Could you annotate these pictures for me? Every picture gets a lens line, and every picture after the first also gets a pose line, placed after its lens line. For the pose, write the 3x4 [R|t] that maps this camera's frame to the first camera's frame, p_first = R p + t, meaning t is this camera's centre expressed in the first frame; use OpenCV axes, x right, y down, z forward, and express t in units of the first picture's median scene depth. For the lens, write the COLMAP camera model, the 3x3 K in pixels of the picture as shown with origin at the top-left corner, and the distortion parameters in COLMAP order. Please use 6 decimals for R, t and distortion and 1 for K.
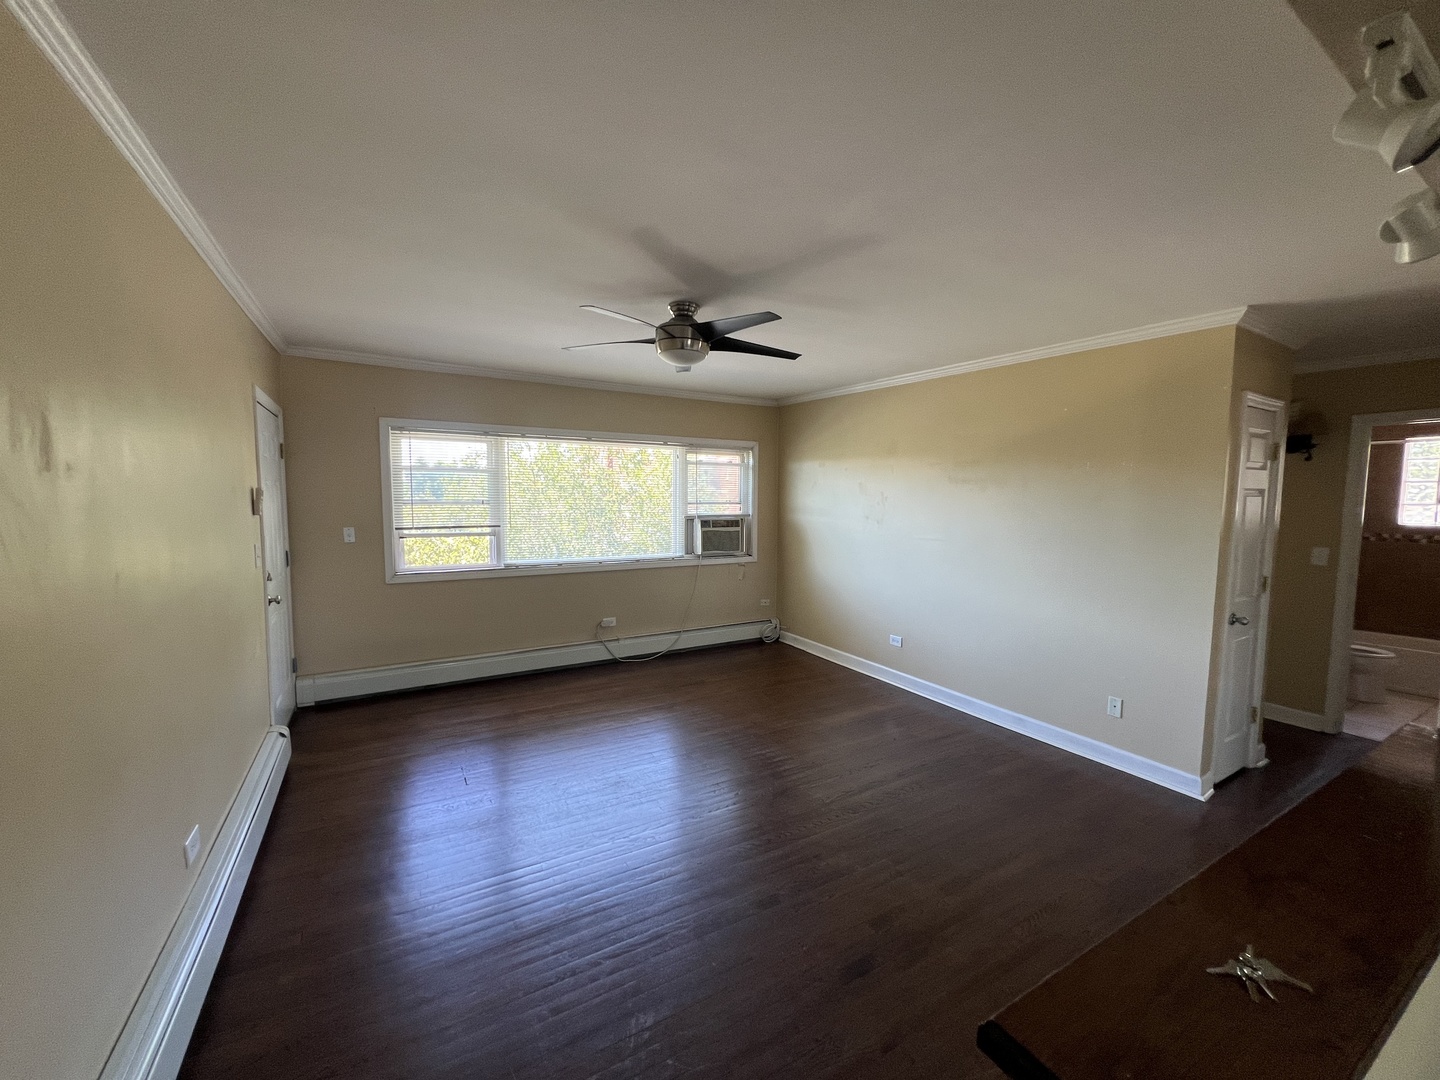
lens RADIAL K [[570.9, 0, 714.0], [0, 570.9, 543.0], [0, 0, 1]] dist [-0.002994, -0.000429]
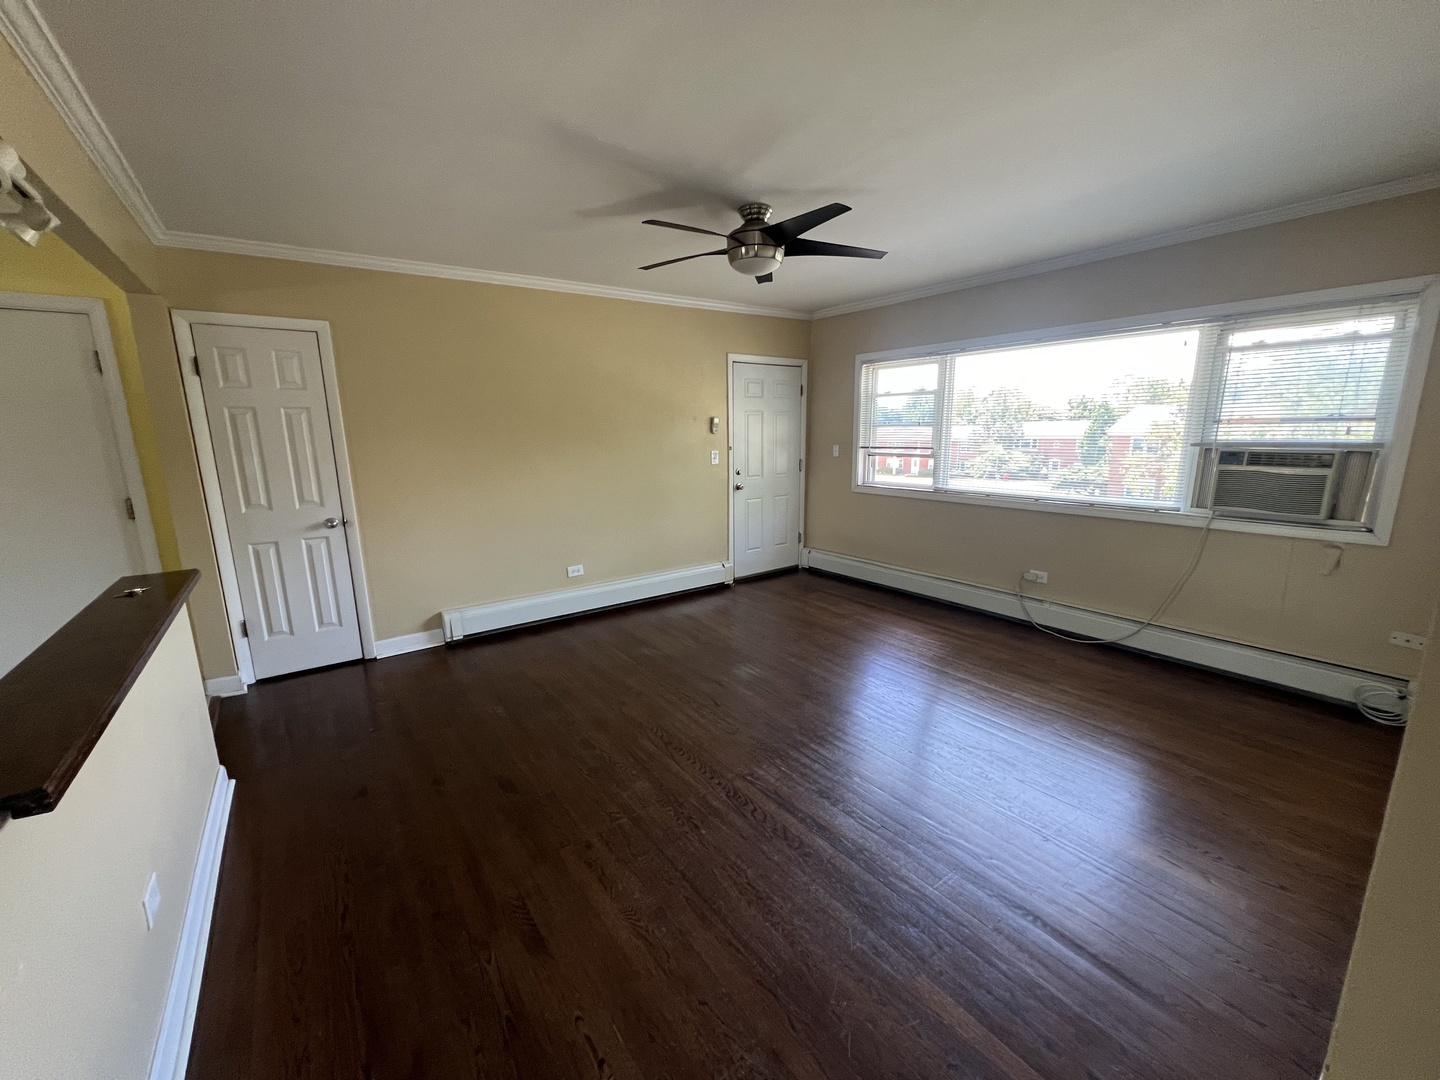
lens RADIAL K [[570.9, 0, 718.2], [0, 570.9, 543.6], [0, 0, 1]] dist [-0.002994, -0.000429]
pose [[0.111773, 0.188659, -0.975661, 0.571576], [-0.065822, 0.981063, 0.182162, -0.022727], [0.991551, 0.043859, 0.122074, 0.499279]]
